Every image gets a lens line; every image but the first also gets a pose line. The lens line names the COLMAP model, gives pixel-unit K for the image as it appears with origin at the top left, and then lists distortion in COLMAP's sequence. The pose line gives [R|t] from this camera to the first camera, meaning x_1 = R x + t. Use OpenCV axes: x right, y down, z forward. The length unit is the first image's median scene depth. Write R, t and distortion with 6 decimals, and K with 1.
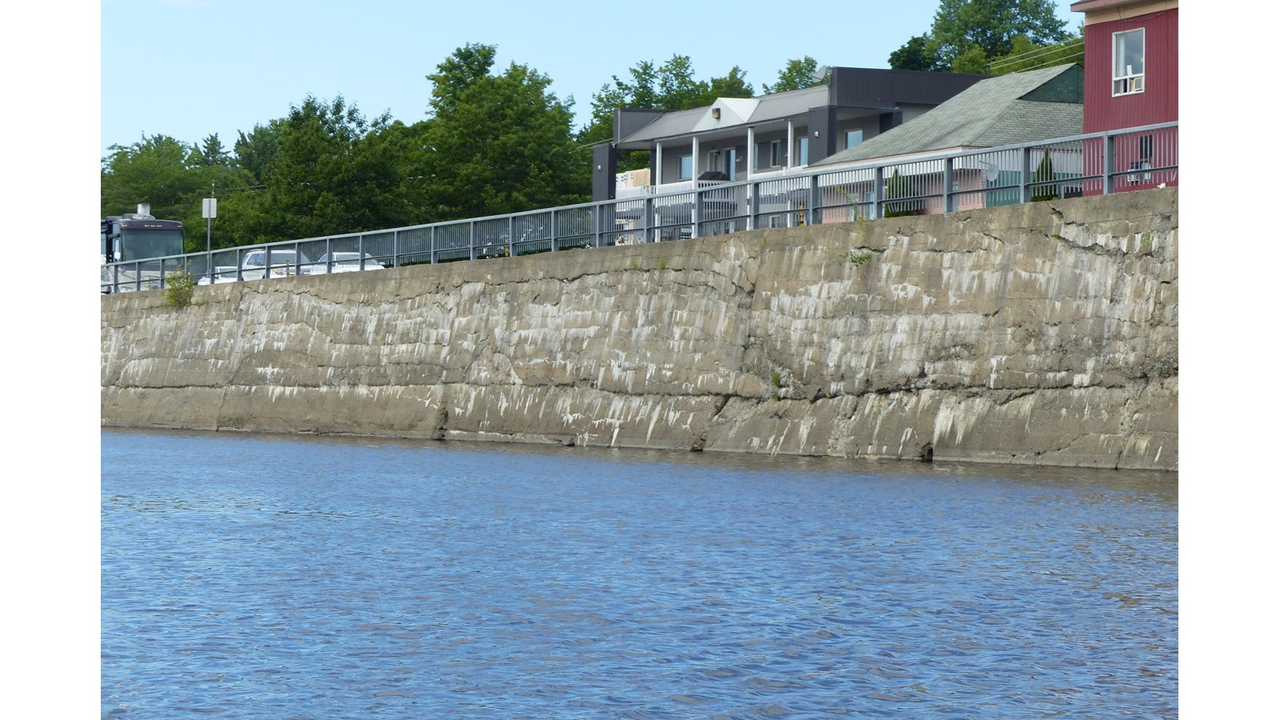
lens RADIAL K [[4219.4, 0, 640.0], [0, 4219.4, 360.0], [0, 0, 1]] dist [0.058801, 0.801293]
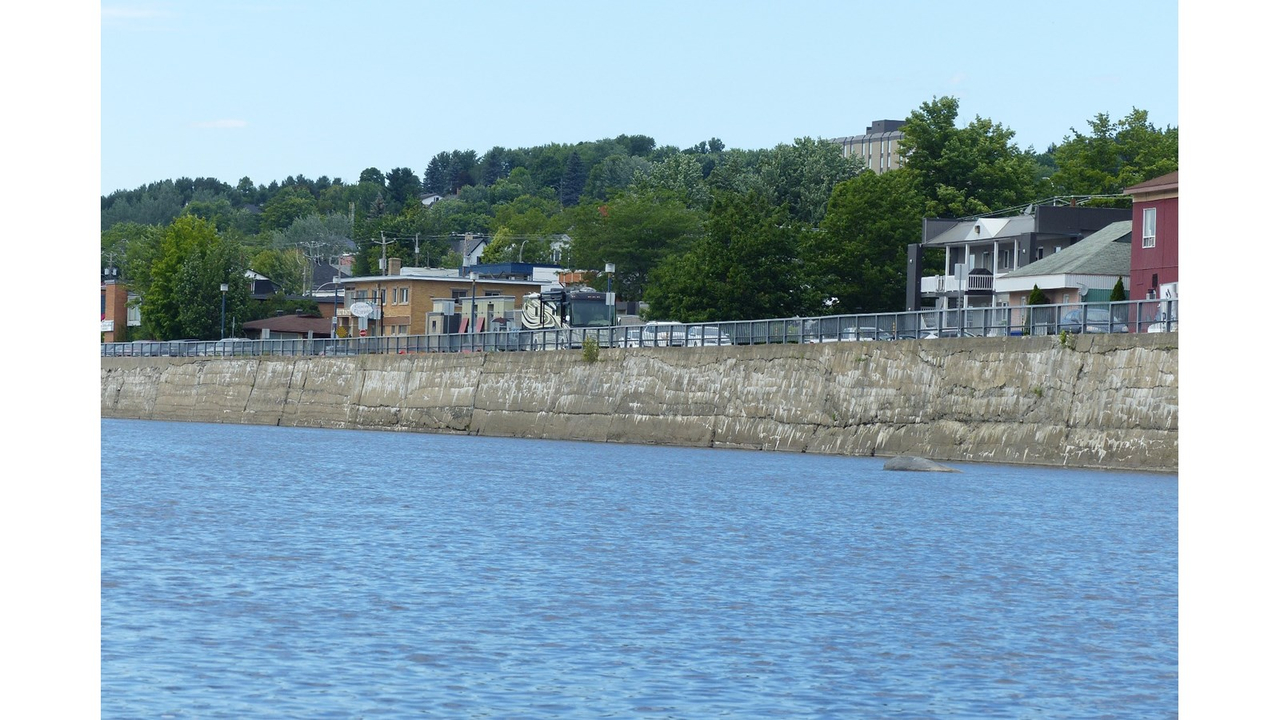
lens RADIAL K [[4219.4, 0, 640.0], [0, 4219.4, 360.0], [0, 0, 1]] dist [0.058801, 0.801293]
pose [[0.992643, 0.016450, -0.119958, 0.134398], [-0.017219, 0.999837, -0.005379, -0.007566], [0.119850, 0.007405, 0.992764, -0.758913]]
